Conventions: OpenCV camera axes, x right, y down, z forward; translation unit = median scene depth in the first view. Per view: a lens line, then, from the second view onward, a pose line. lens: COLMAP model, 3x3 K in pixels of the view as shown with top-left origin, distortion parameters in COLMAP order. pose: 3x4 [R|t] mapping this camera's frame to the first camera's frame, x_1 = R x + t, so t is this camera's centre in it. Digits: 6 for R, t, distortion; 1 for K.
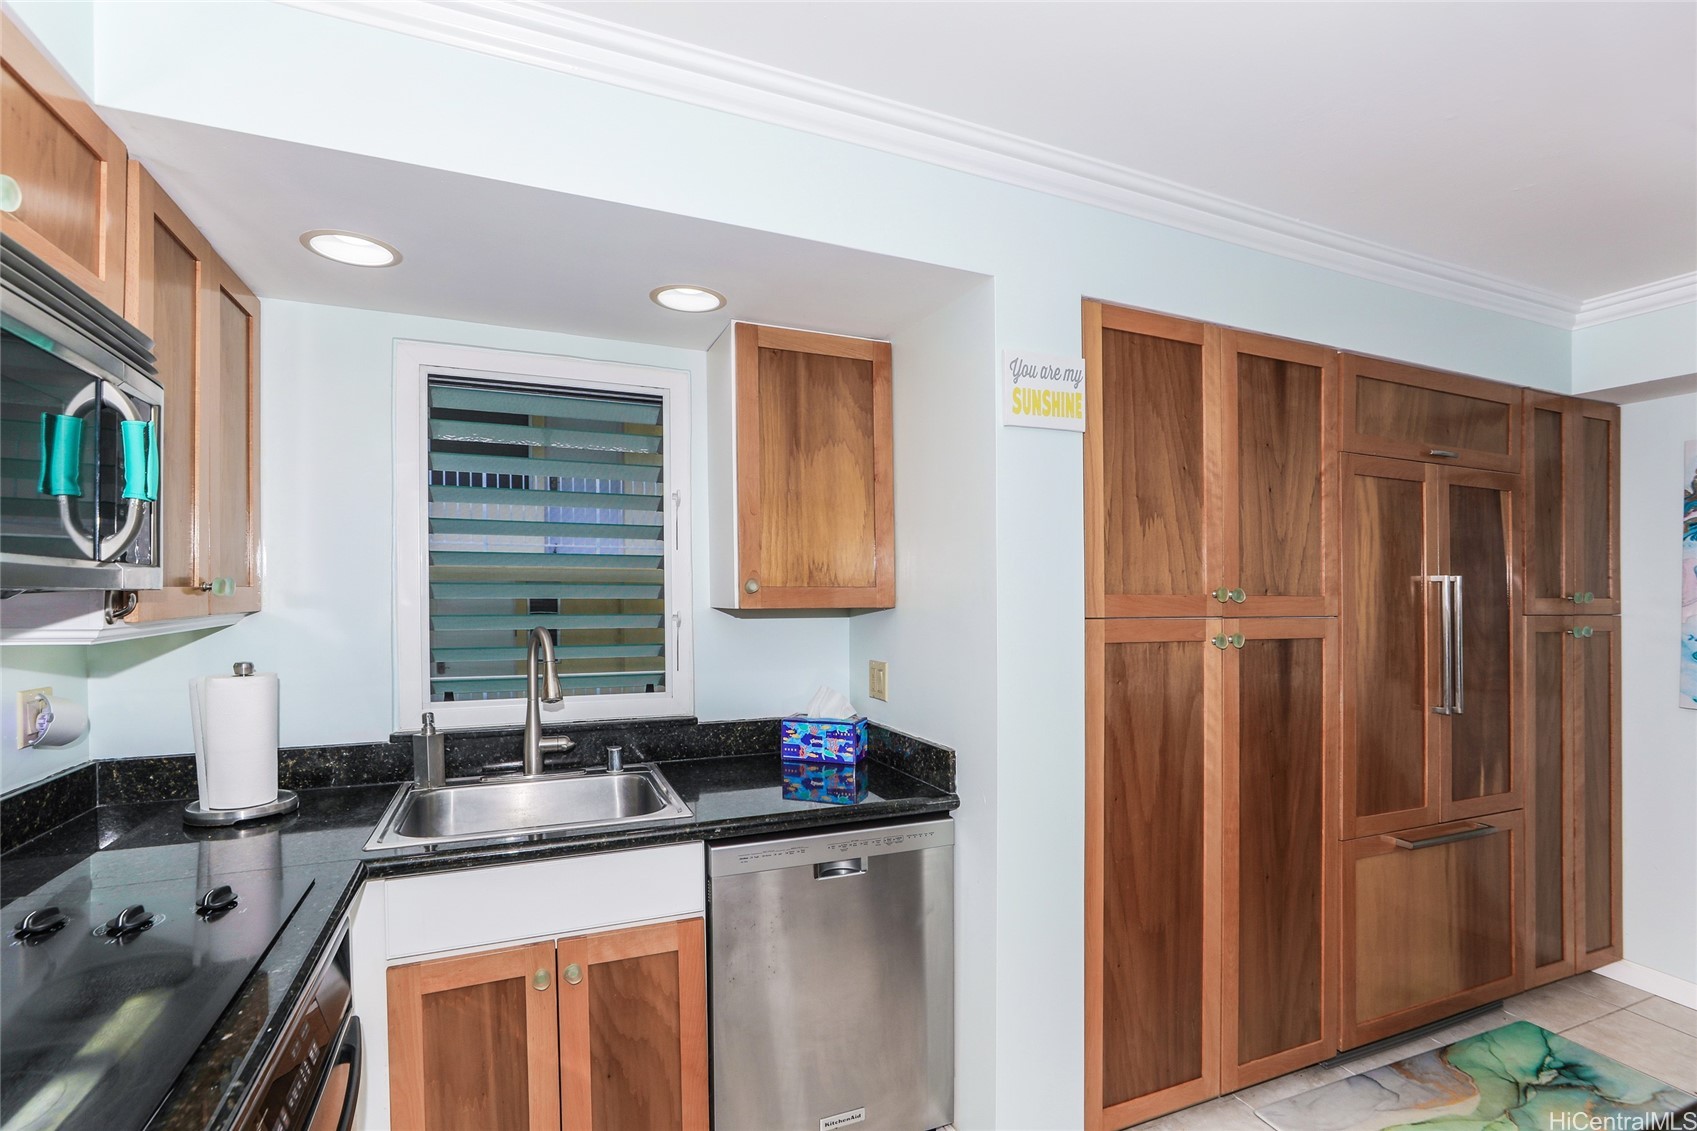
lens RADIAL K [[780.2, 0, 863.1], [0, 780.2, 603.0], [0, 0, 1]] dist [-0.027745, 0.012333]
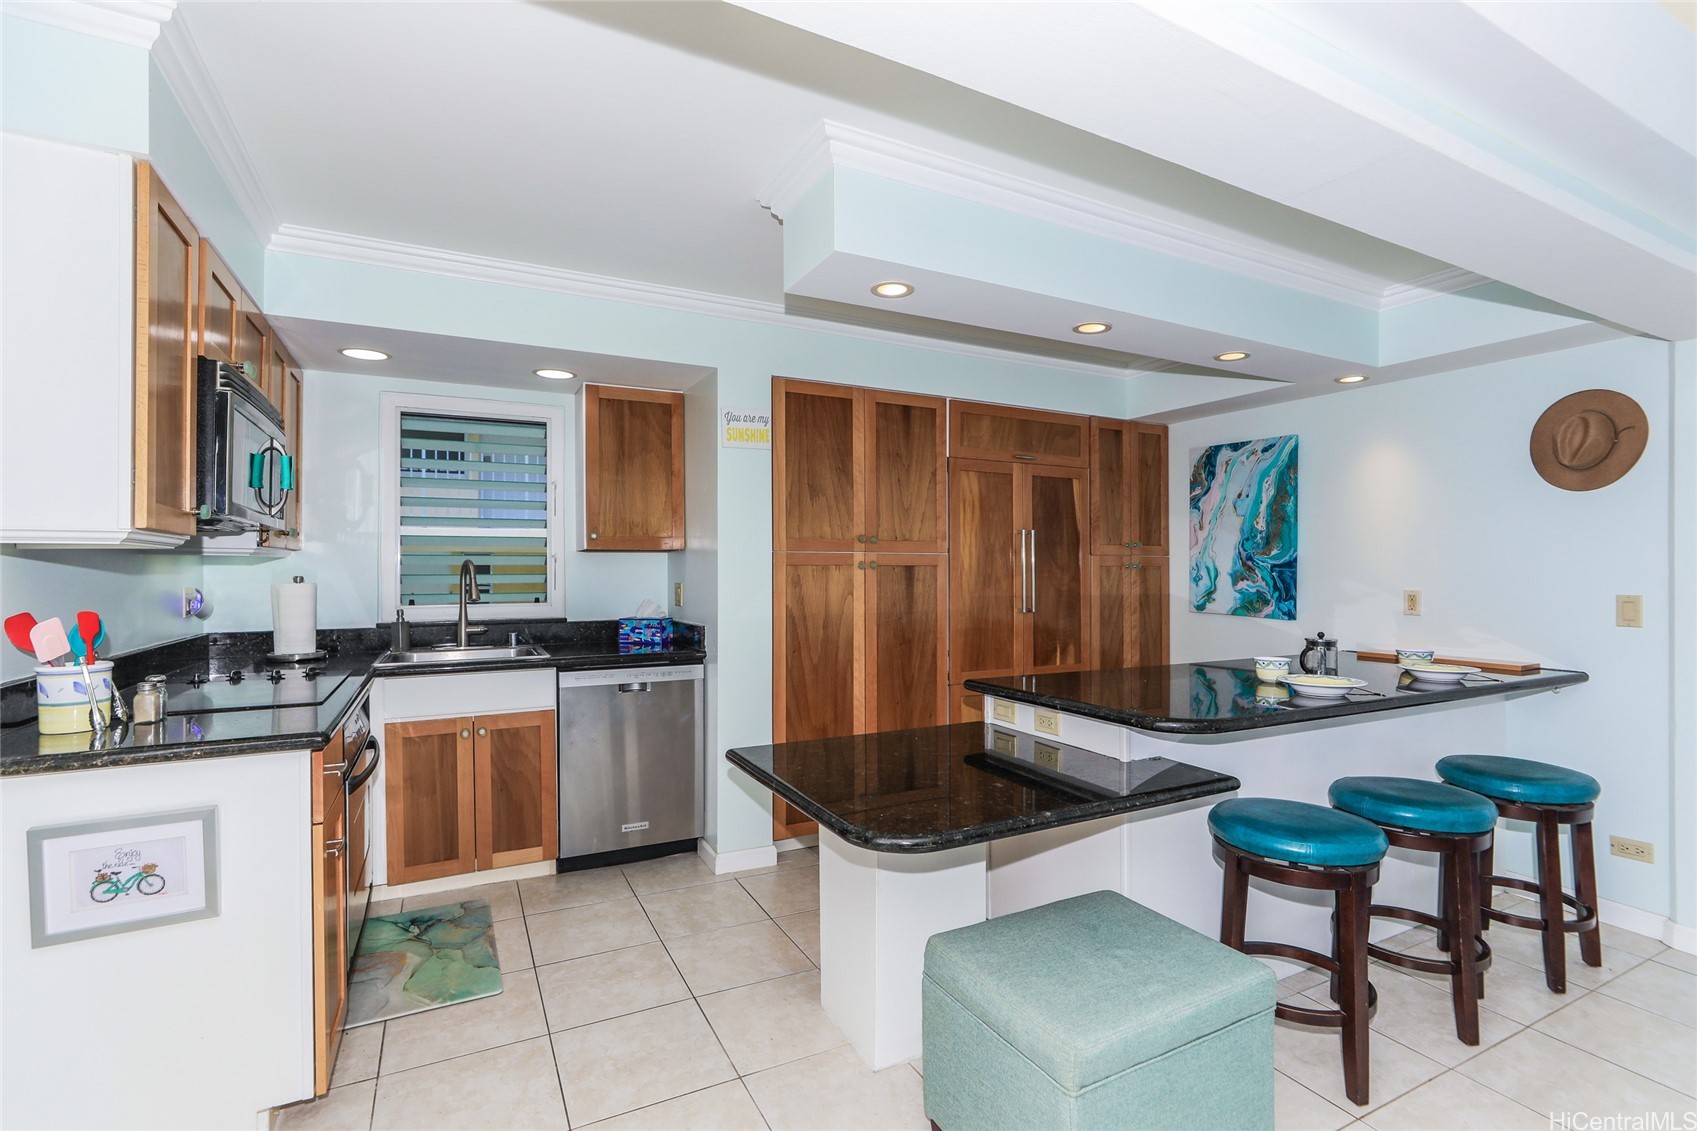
lens RADIAL K [[771.2, 0, 864.8], [0, 771.2, 565.4], [0, 0, 1]] dist [-0.020718, 0.010385]
pose [[0.997551, -0.007288, 0.069566, 0.324902], [0.008614, 0.999786, -0.018787, 0.076572], [-0.069414, 0.019340, 0.997400, -0.713991]]
